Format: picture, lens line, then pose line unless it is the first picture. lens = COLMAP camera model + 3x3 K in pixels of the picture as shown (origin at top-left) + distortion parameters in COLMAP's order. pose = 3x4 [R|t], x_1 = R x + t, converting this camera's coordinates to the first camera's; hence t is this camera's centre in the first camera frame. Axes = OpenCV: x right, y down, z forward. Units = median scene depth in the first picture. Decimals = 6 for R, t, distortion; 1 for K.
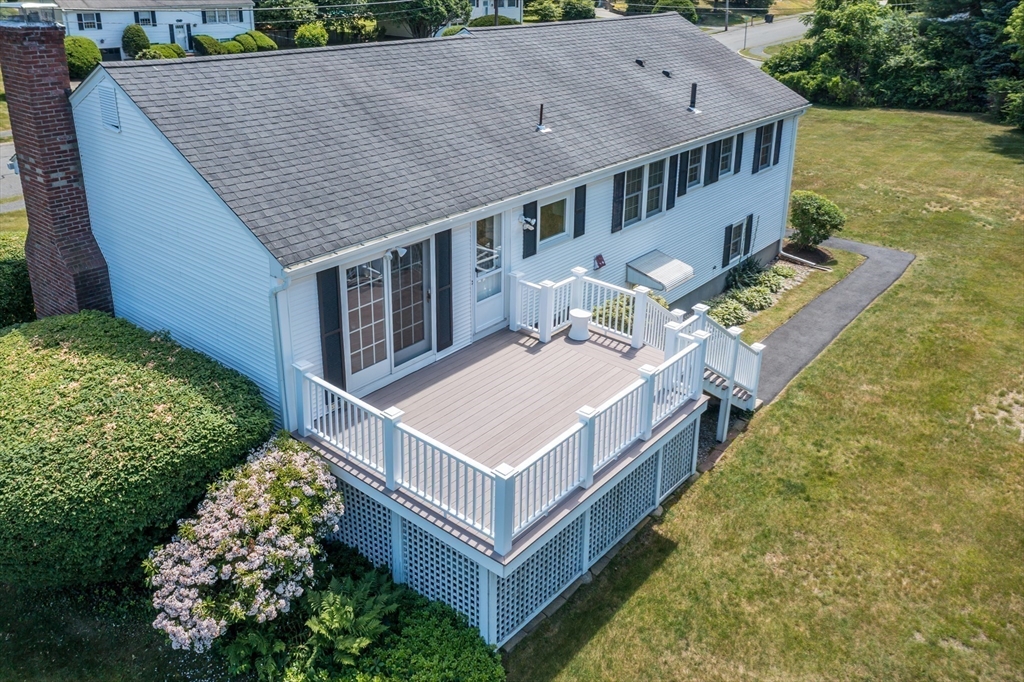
lens RADIAL K [[813.8, 0, 512.0], [0, 813.8, 341.0], [0, 0, 1]] dist [-0.000793, -0.001812]
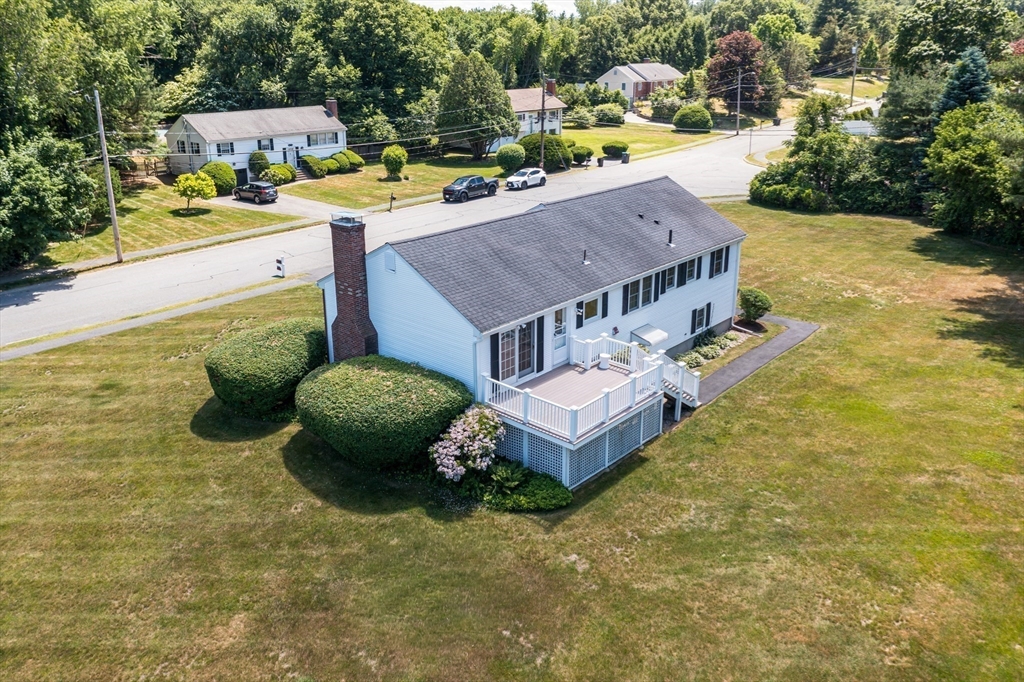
lens RADIAL K [[789.7, 0, 508.0], [0, 789.7, 397.3], [0, 0, 1]] dist [0.001054, -0.000546]
pose [[0.998732, -0.002261, -0.050283, -0.054830], [0.001247, 0.999795, -0.020198, 0.102621], [0.050318, 0.020110, 0.998531, -0.916677]]
